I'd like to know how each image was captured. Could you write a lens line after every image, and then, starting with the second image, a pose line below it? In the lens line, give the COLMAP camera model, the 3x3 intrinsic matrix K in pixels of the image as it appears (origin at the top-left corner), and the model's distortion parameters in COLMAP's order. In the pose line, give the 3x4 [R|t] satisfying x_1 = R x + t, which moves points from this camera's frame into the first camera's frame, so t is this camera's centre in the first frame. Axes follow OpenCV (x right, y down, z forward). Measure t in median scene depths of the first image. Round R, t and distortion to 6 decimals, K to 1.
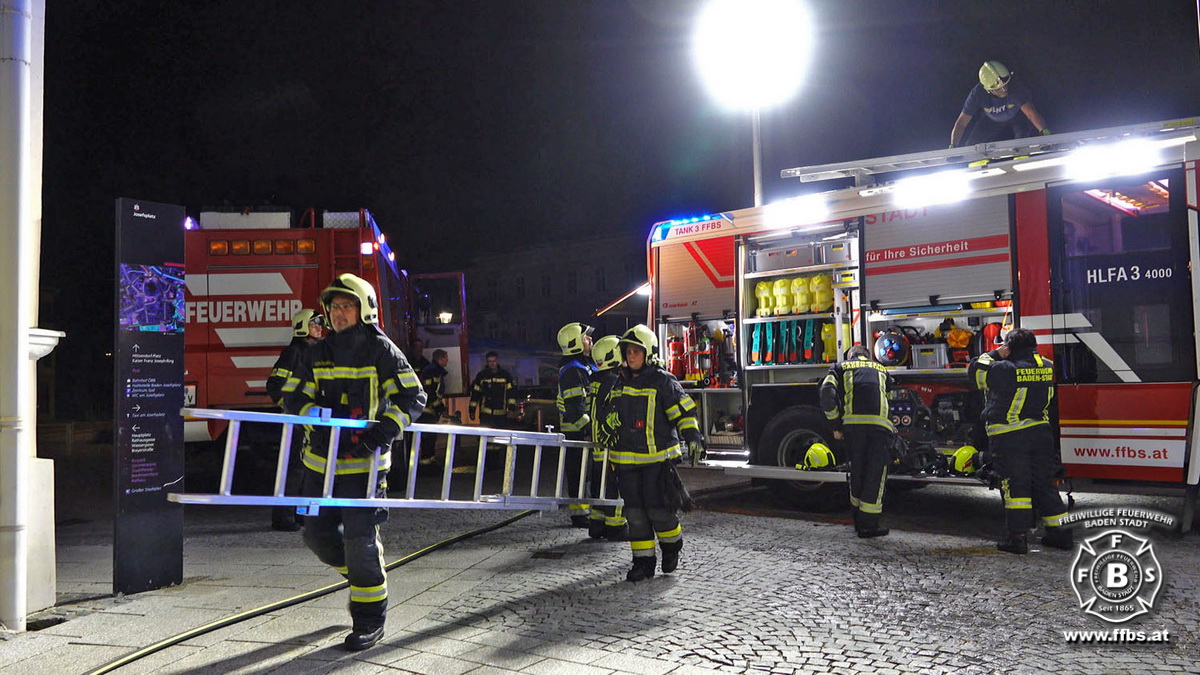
lens RADIAL K [[920.5, 0, 599.8], [0, 920.5, 335.1], [0, 0, 1]] dist [-0.001257, -0.001434]
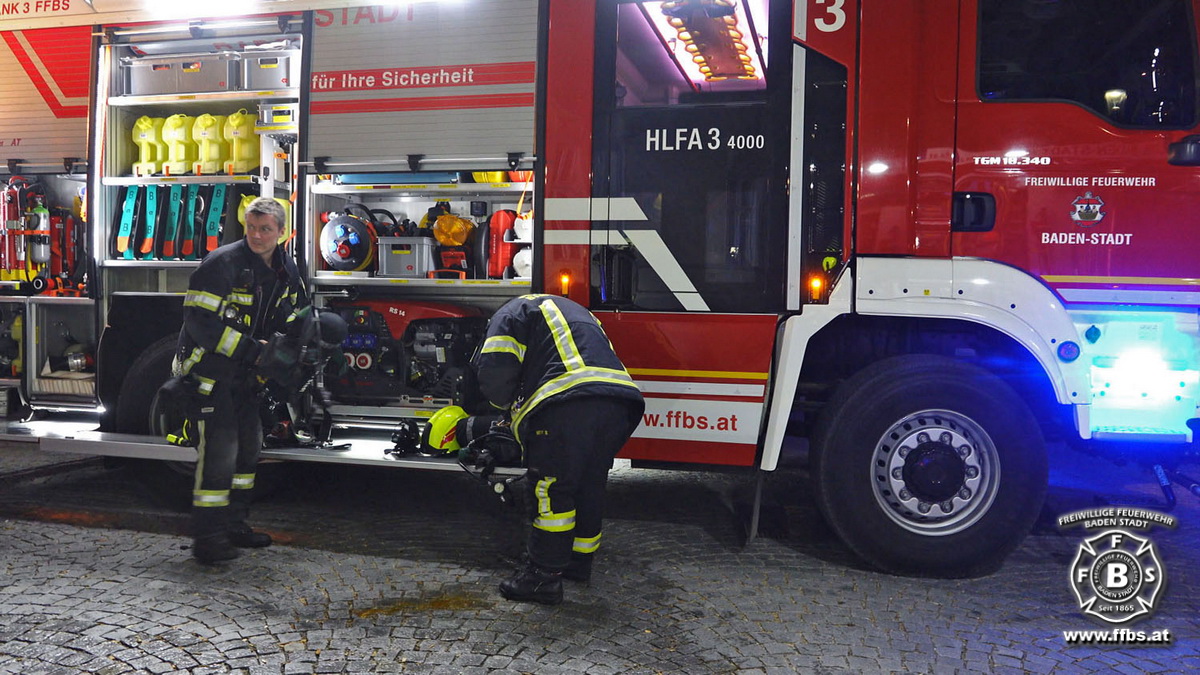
lens RADIAL K [[918.3, 0, 603.7], [0, 918.3, 332.6], [0, 0, 1]] dist [-0.001145, 0.000524]
pose [[0.882916, 0.032091, 0.468433, 0.183824], [-0.067195, 0.996028, 0.058417, 0.027310], [-0.464698, -0.083054, 0.881566, 0.384080]]
